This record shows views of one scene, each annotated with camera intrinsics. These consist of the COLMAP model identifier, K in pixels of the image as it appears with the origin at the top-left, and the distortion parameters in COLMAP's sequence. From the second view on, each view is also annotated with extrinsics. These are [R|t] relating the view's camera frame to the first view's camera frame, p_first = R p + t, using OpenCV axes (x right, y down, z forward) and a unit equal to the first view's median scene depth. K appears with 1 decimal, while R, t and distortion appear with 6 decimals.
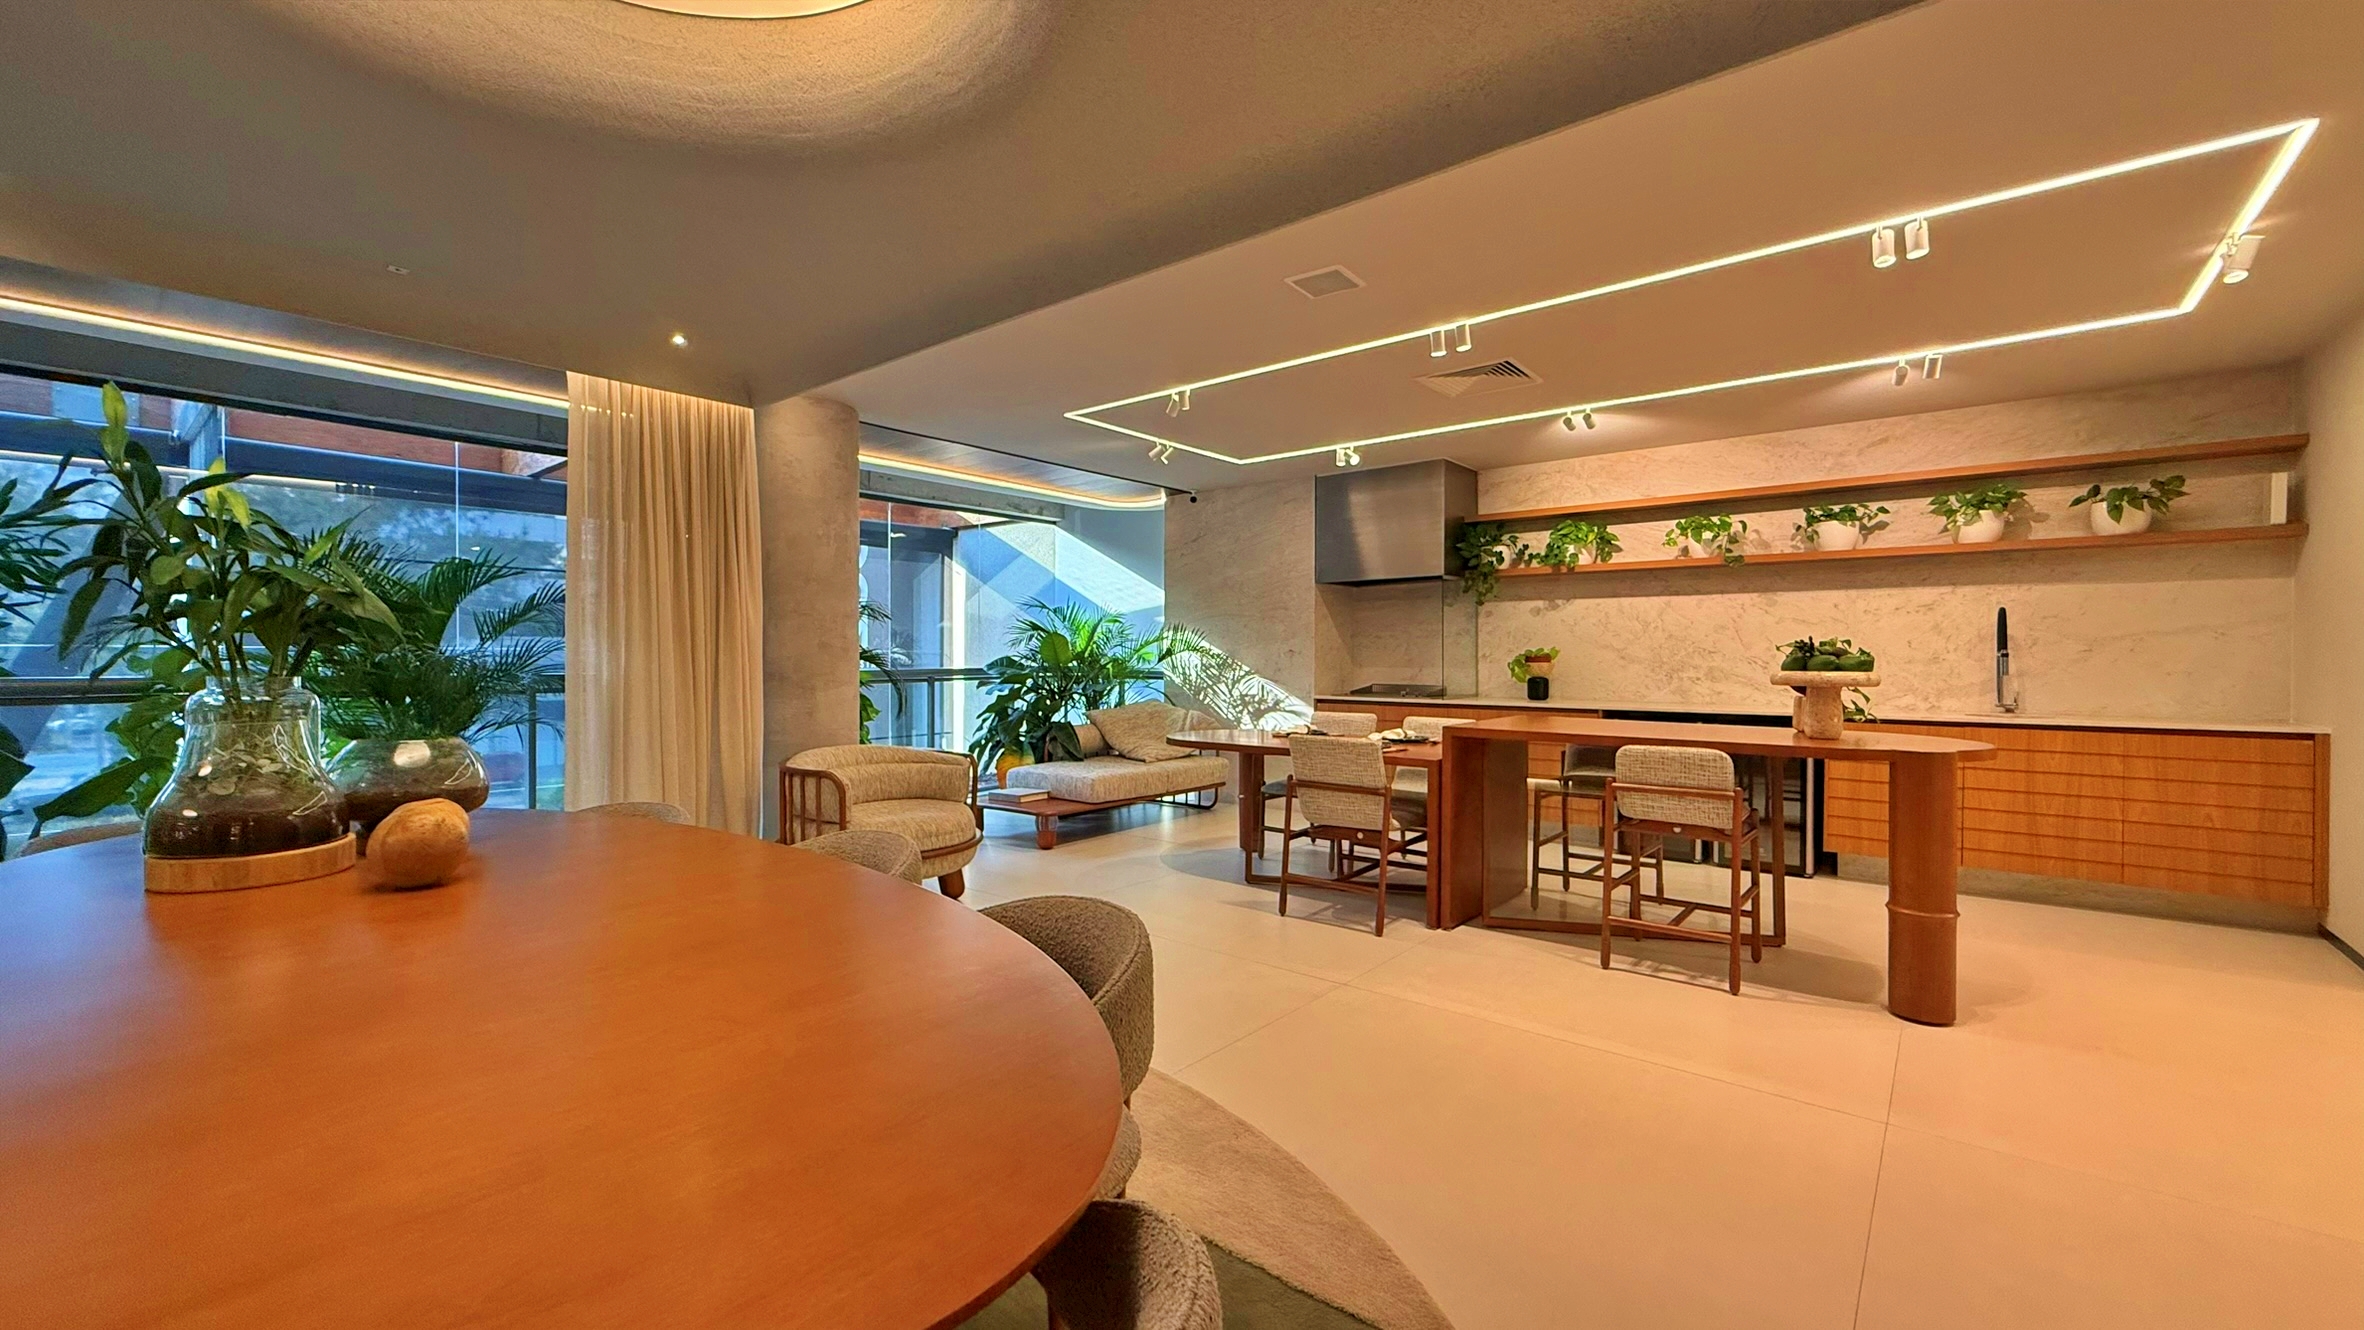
lens RADIAL K [[941.8, 0, 1171.7], [0, 941.8, 663.4], [0, 0, 1]] dist [-0.000069, -0.000390]
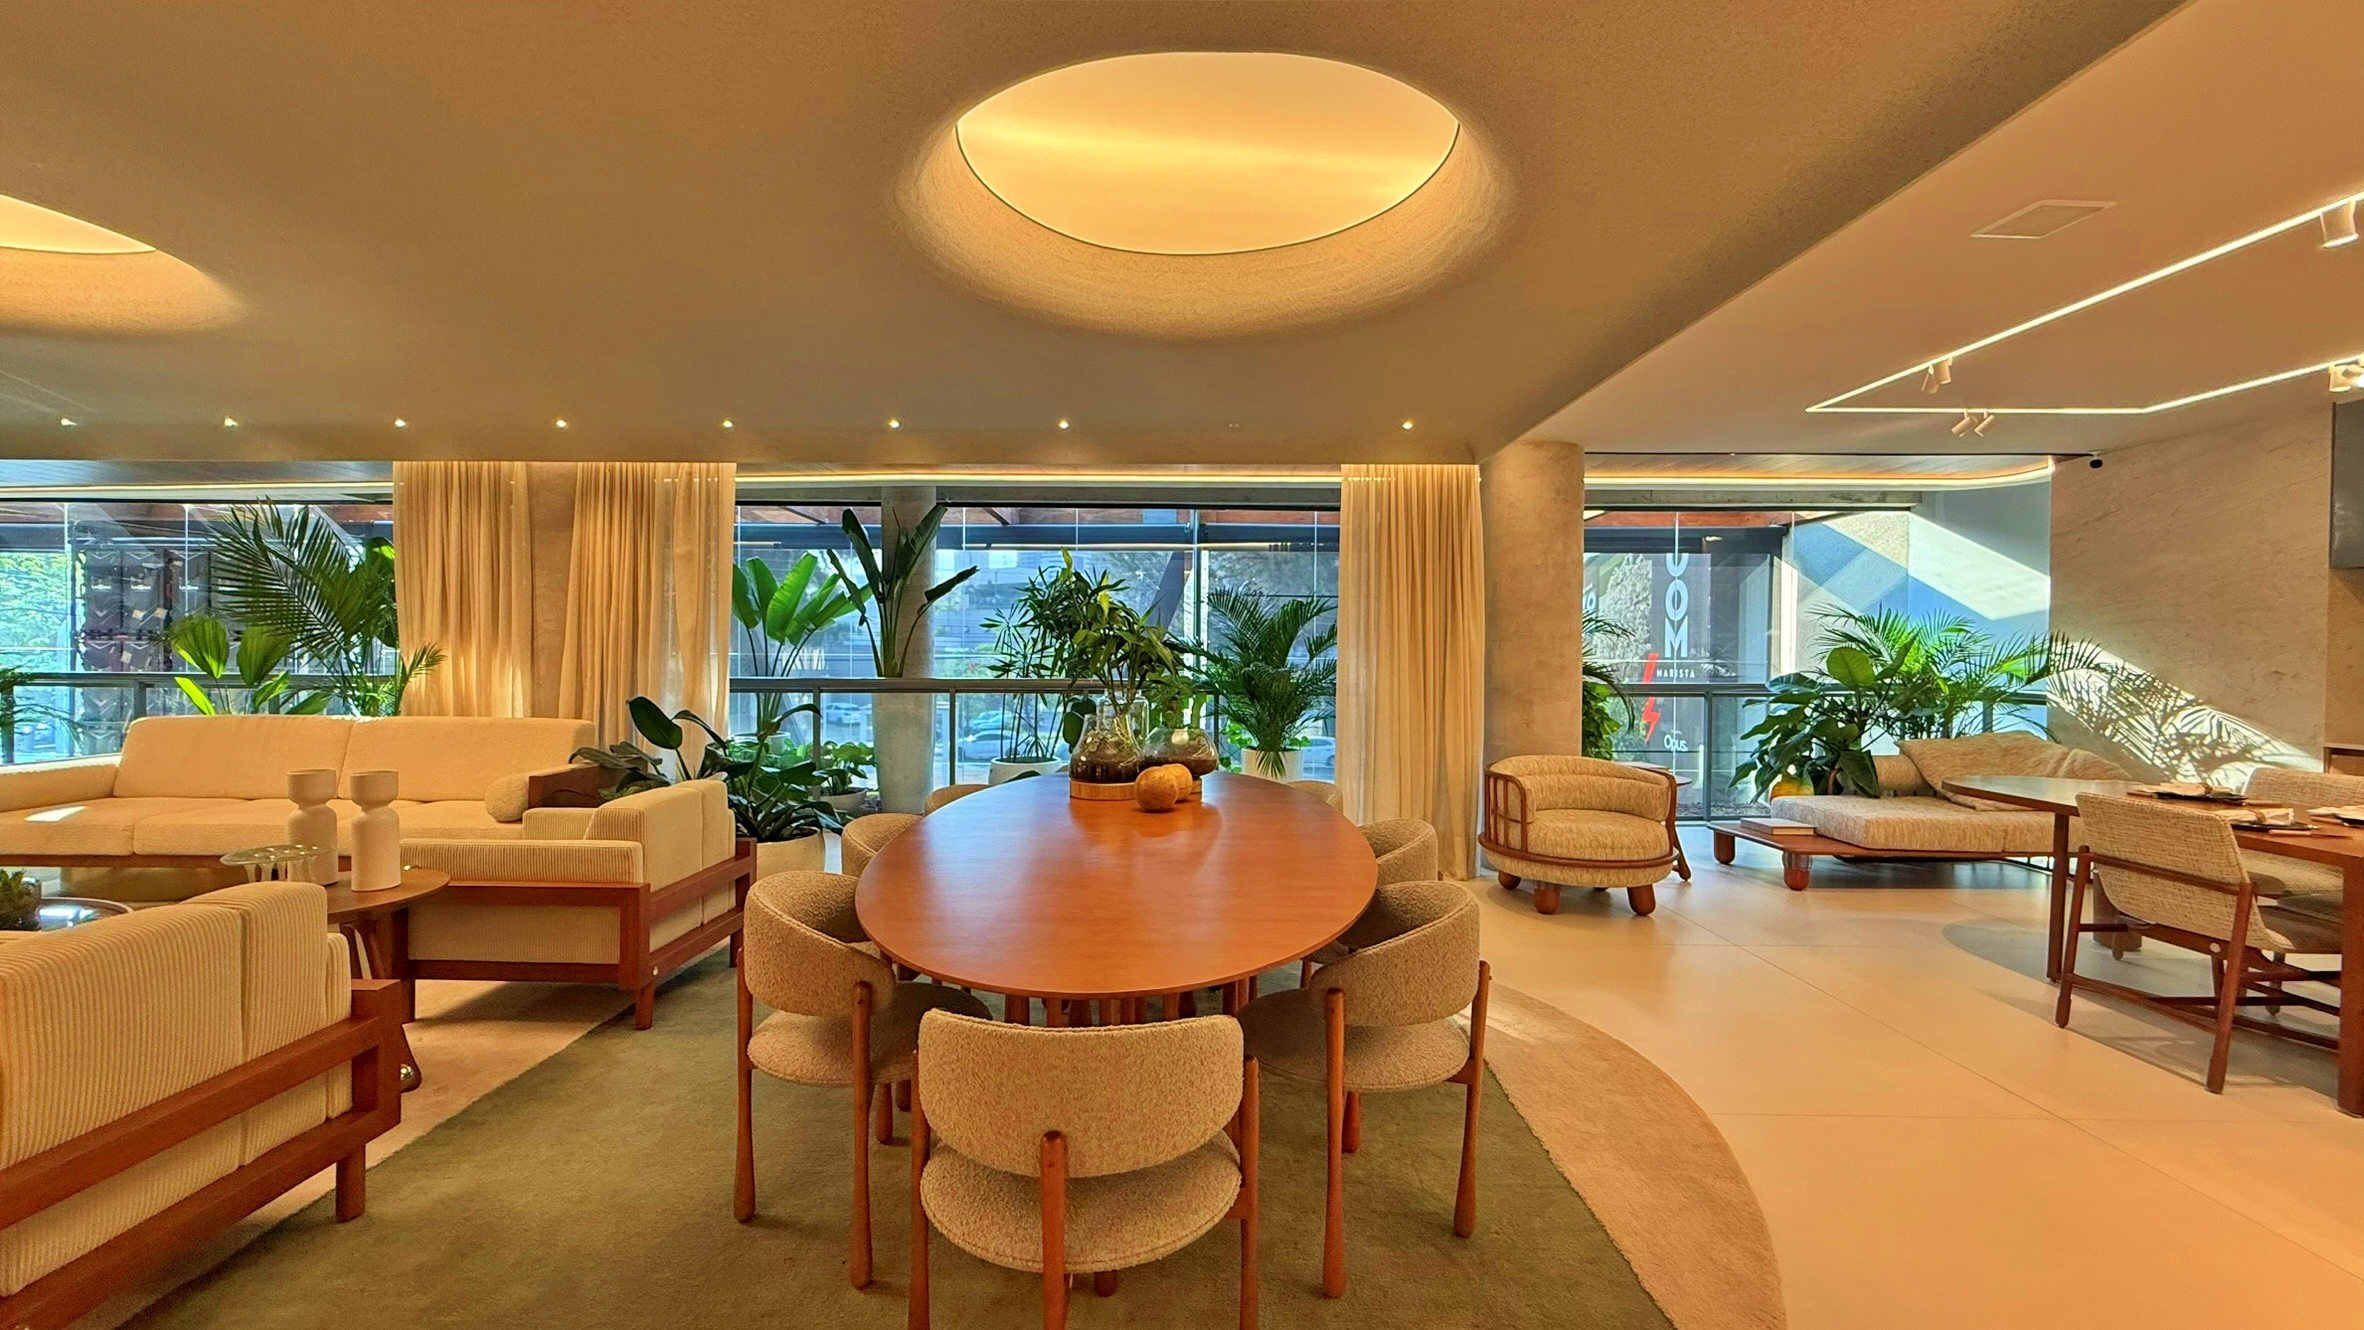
lens RADIAL K [[941.8, 0, 1171.7], [0, 941.8, 663.4], [0, 0, 1]] dist [-0.000069, -0.000390]
pose [[0.626951, 0.012368, -0.778960, 0.196855], [-0.012173, 0.999907, 0.006079, -0.018289], [0.778963, 0.005671, 0.627044, -0.034791]]
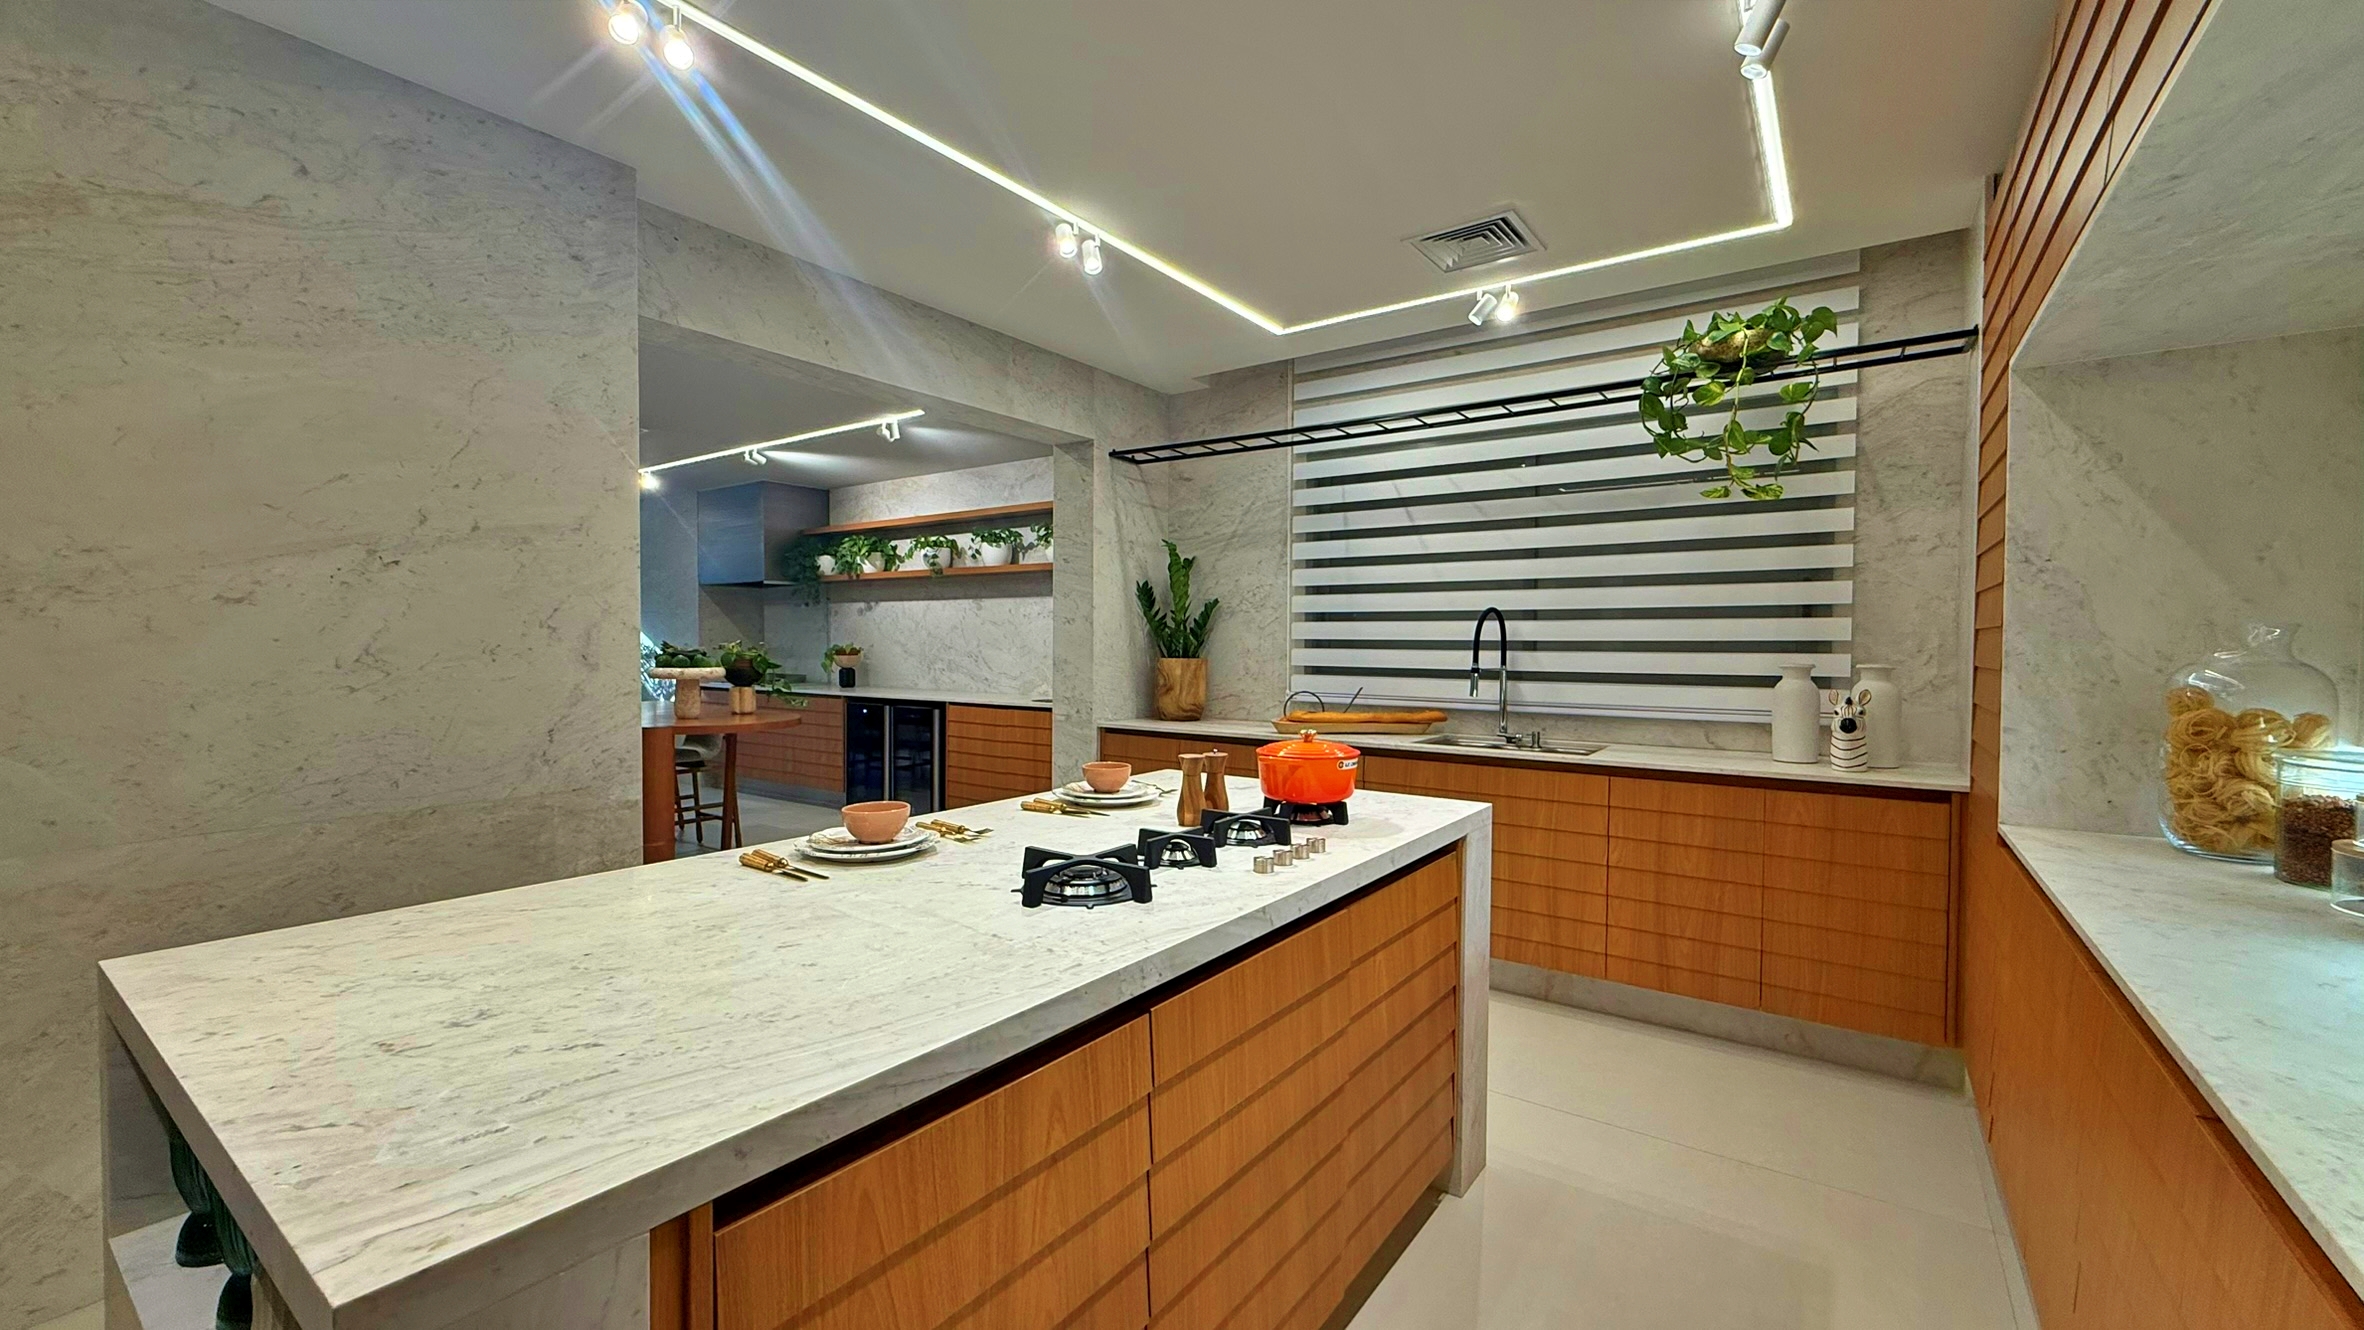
lens RADIAL K [[940.2, 0, 1172.9], [0, 940.2, 665.7], [0, 0, 1]] dist [-0.000238, -0.000214]
pose [[0.997223, 0.001661, 0.074455, 0.798509], [-0.002868, 0.999866, 0.016109, -0.009717], [-0.074418, -0.016278, 0.997094, -0.227541]]
